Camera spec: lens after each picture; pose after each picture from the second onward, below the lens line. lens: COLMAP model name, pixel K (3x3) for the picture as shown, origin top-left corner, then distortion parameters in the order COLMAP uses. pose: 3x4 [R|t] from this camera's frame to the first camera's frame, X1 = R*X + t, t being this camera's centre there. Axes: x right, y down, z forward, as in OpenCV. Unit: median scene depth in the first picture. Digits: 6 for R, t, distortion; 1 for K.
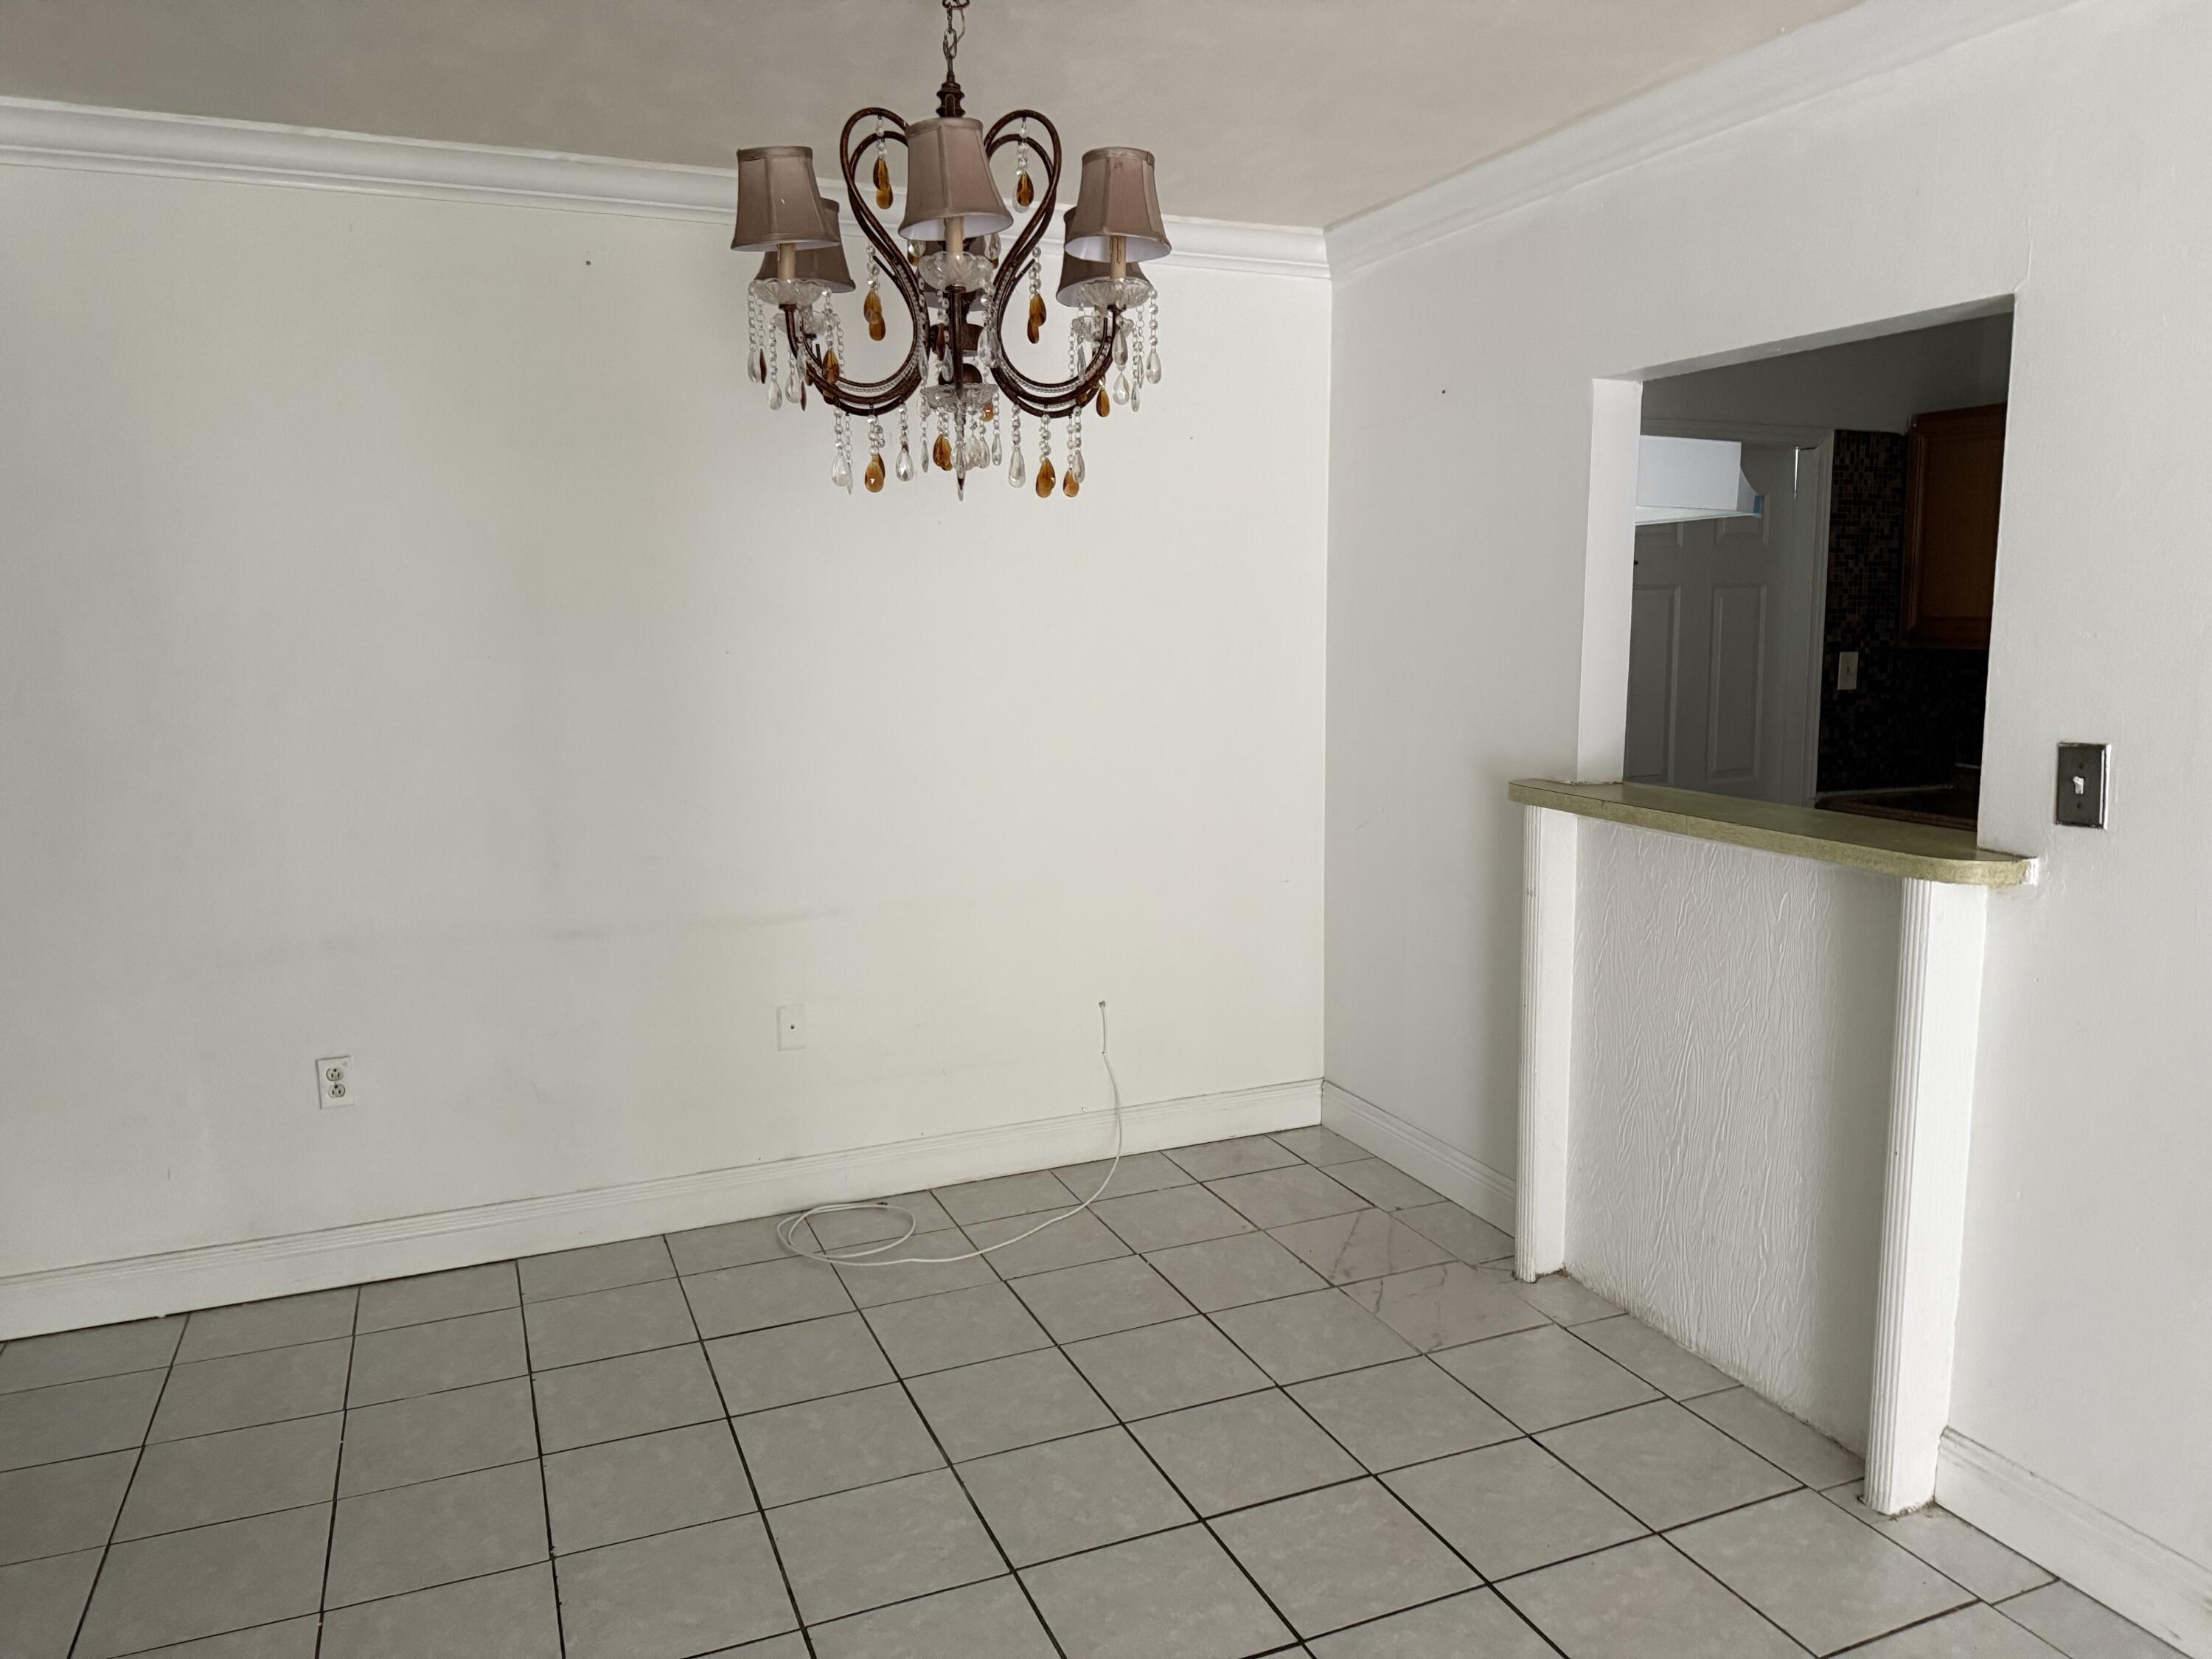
lens RADIAL K [[1577.4, 0, 1101.4], [0, 1577.4, 830.9], [0, 0, 1]] dist [0.051213, -0.019458]
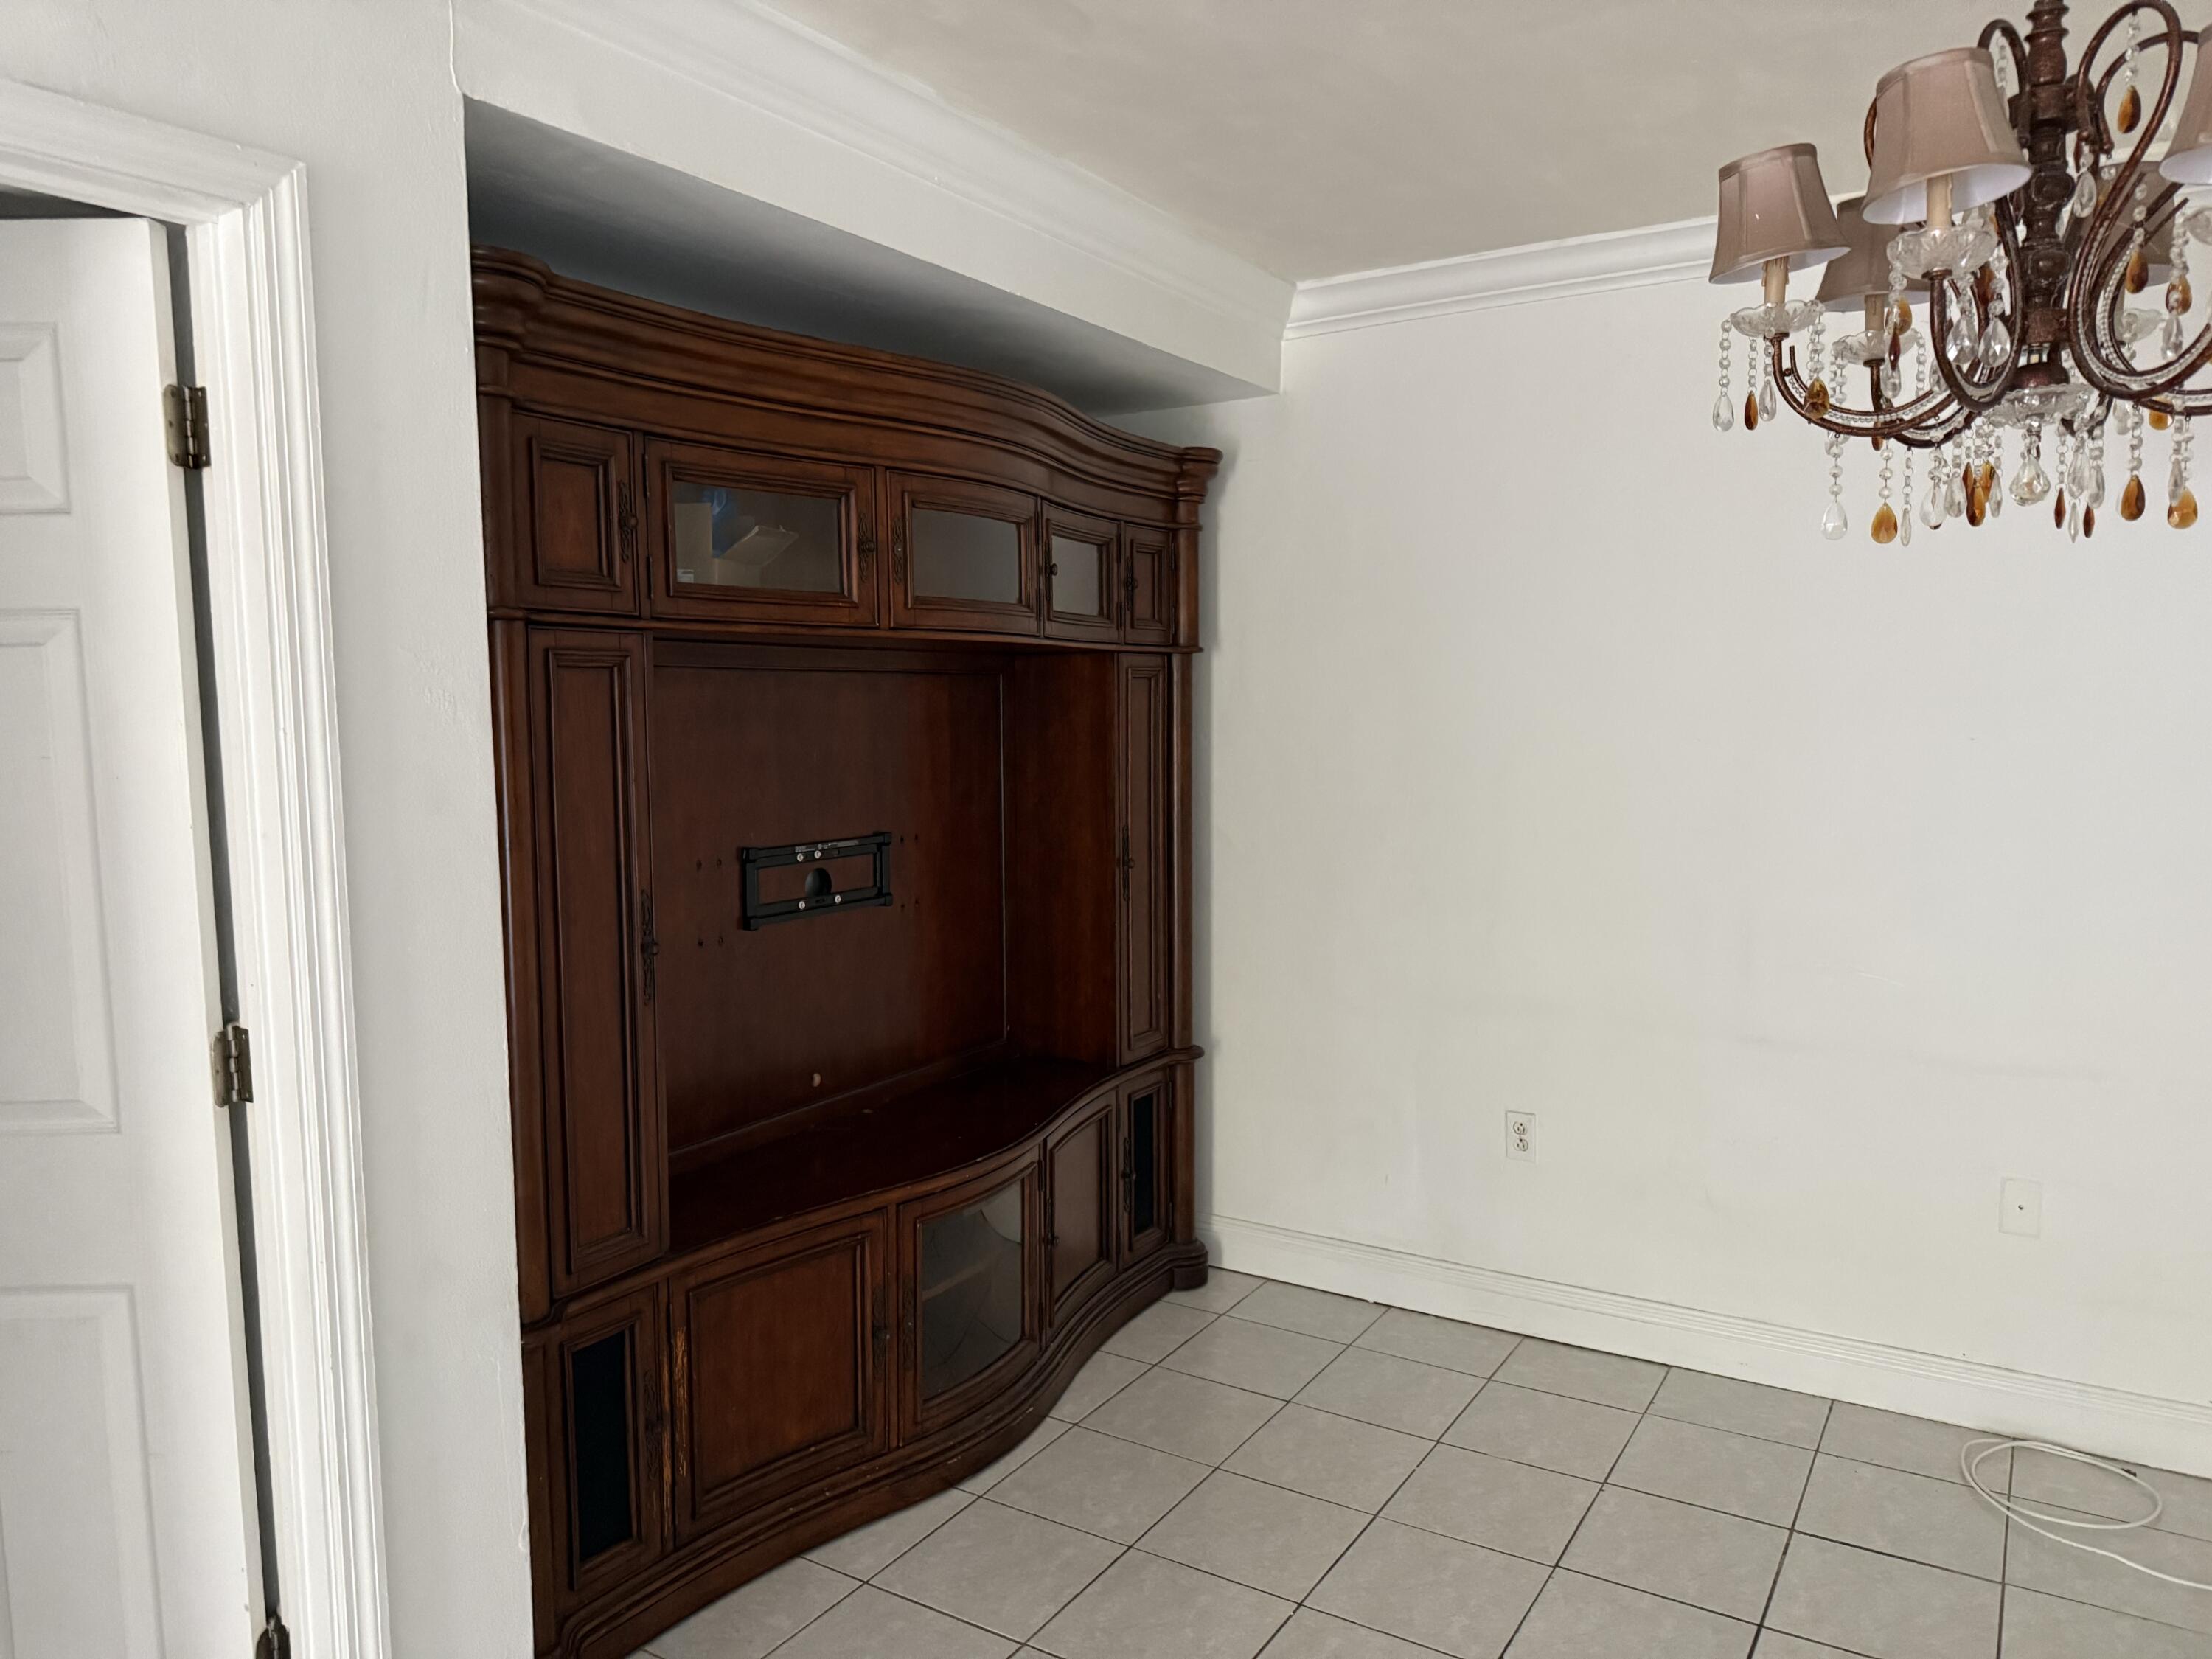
lens RADIAL K [[1577.4, 0, 1120.0], [0, 1577.4, 836.0], [0, 0, 1]] dist [0.051213, -0.019458]
pose [[0.595340, 0.077640, -0.799714, 0.241752], [-0.114798, 0.993328, 0.010977, -0.026729], [0.795230, 0.085270, 0.600281, 0.188362]]
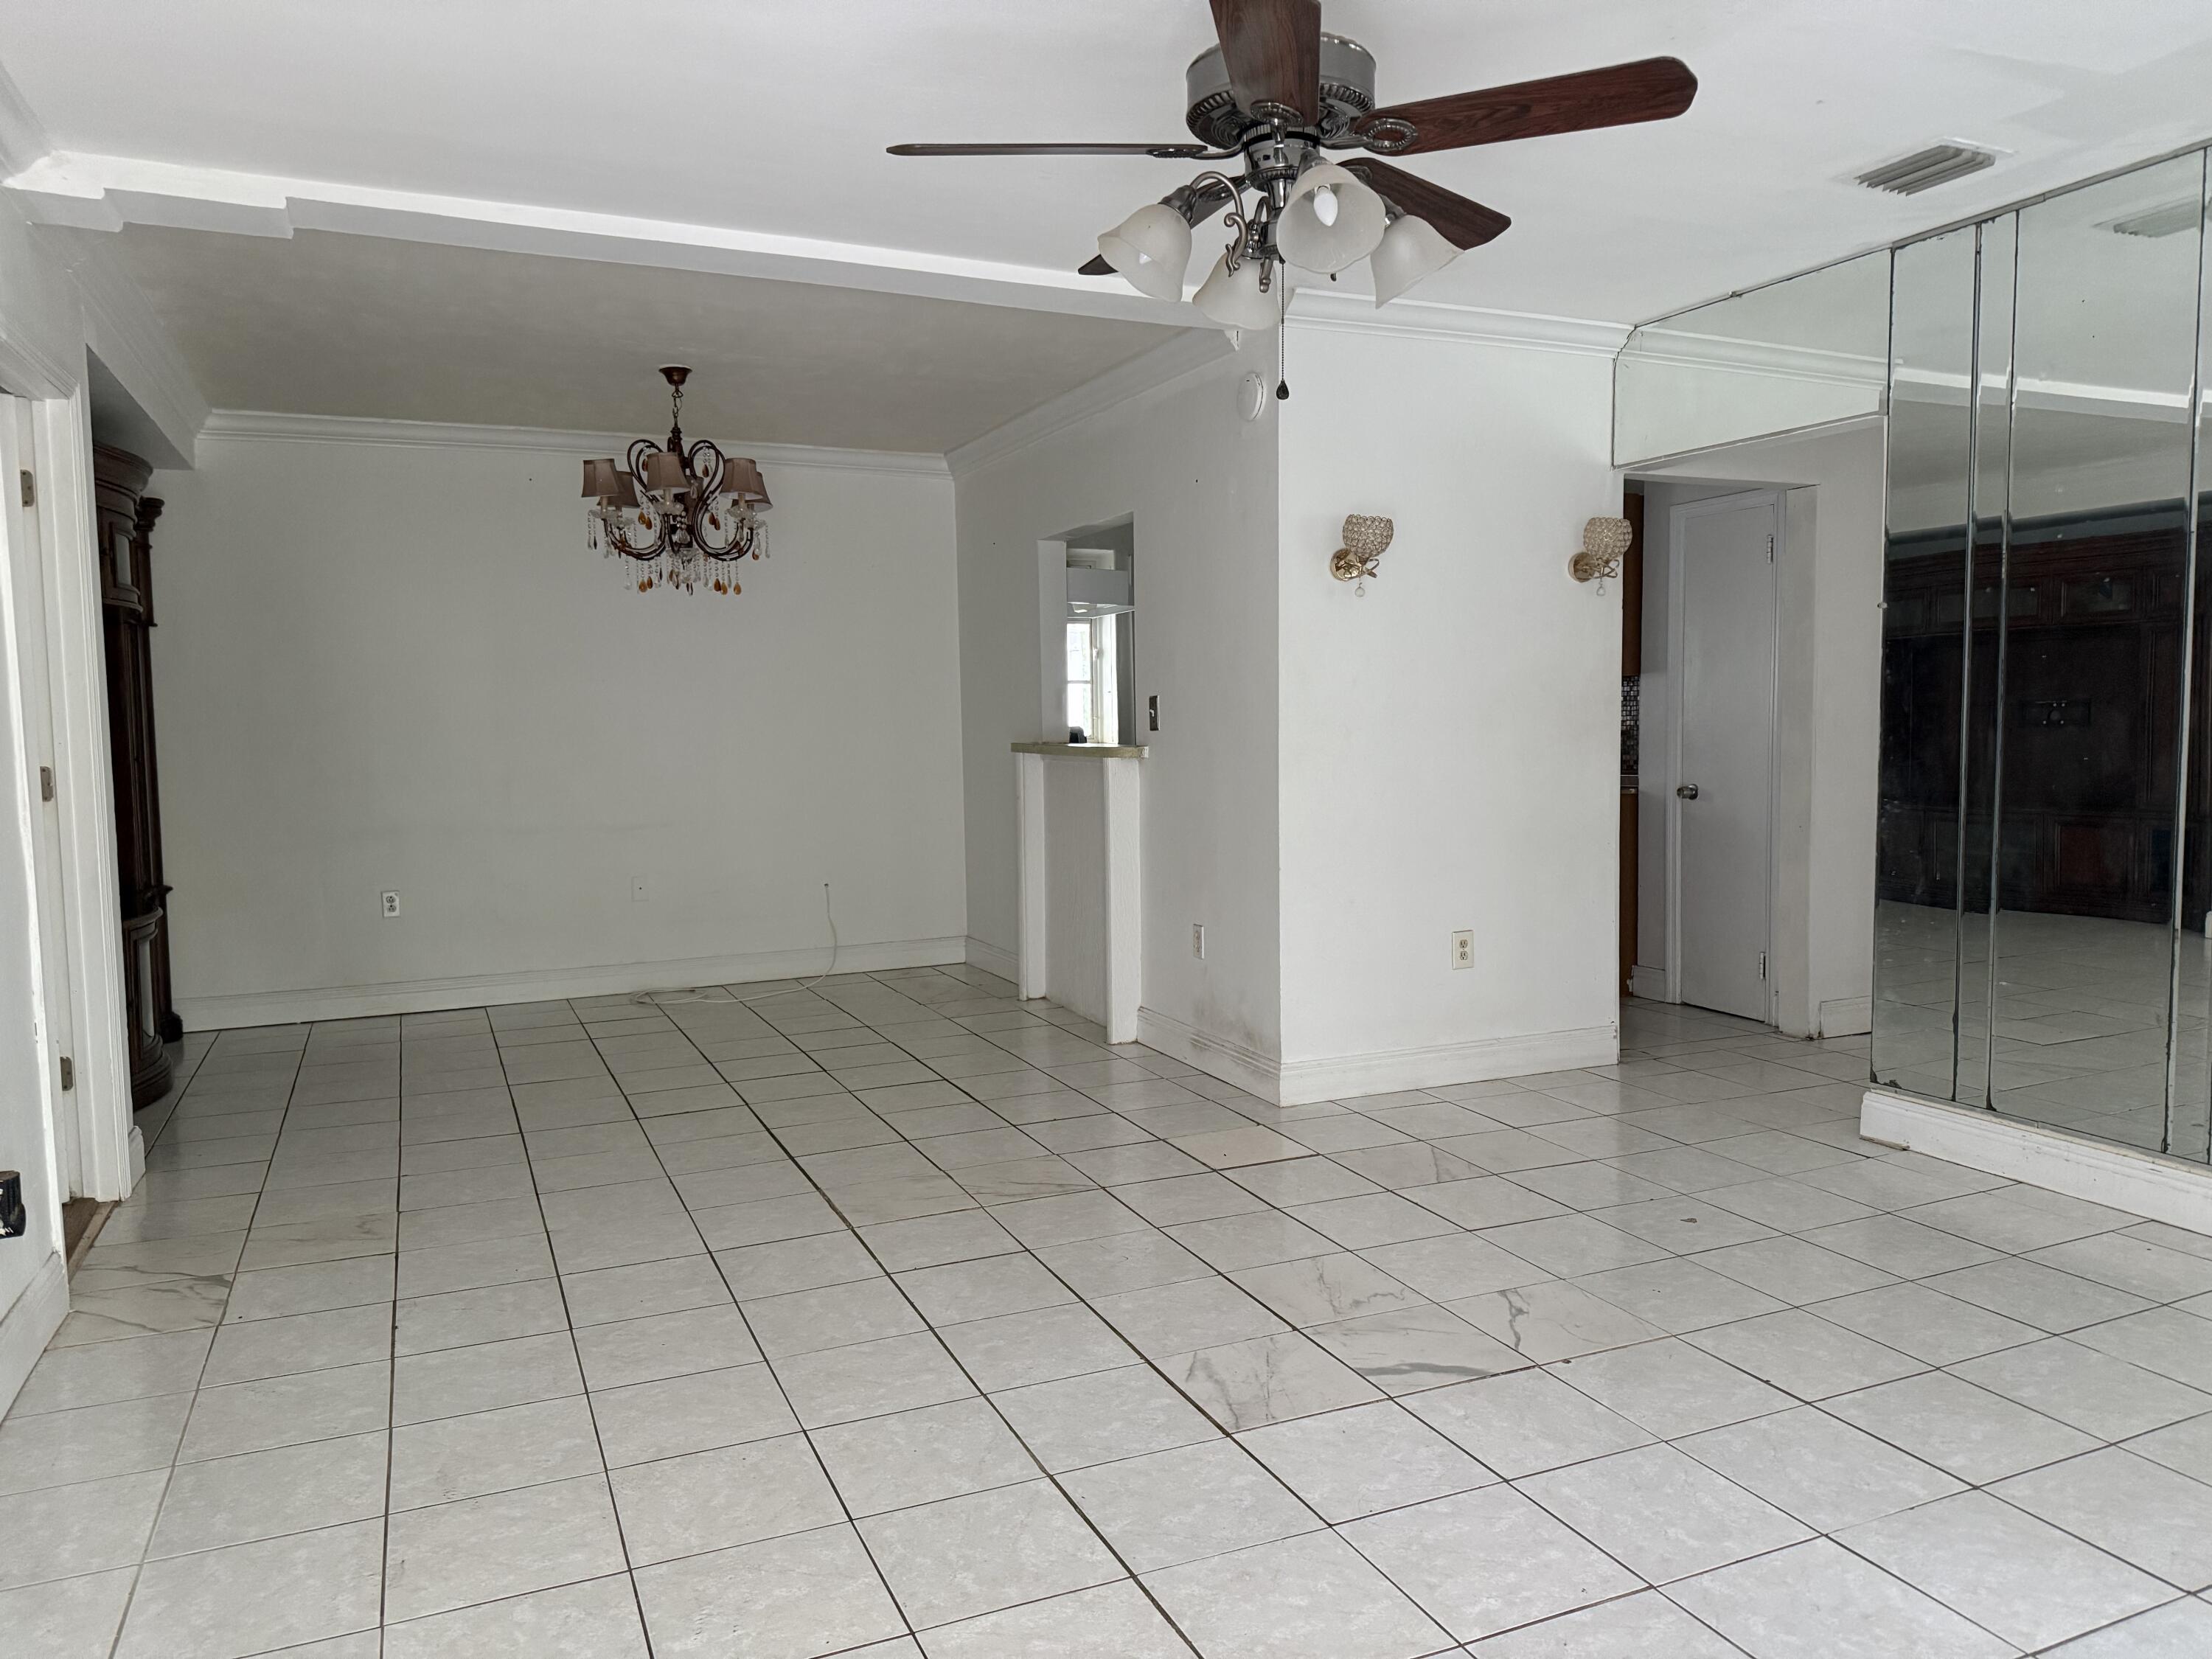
lens RADIAL K [[1577.4, 0, 1124.6], [0, 1577.4, 843.7], [0, 0, 1]] dist [0.051213, -0.019458]
pose [[0.999340, -0.009784, 0.034997, 0.428130], [0.011968, 0.997958, -0.062735, 0.281805], [-0.034312, 0.063112, 0.997416, -1.209822]]
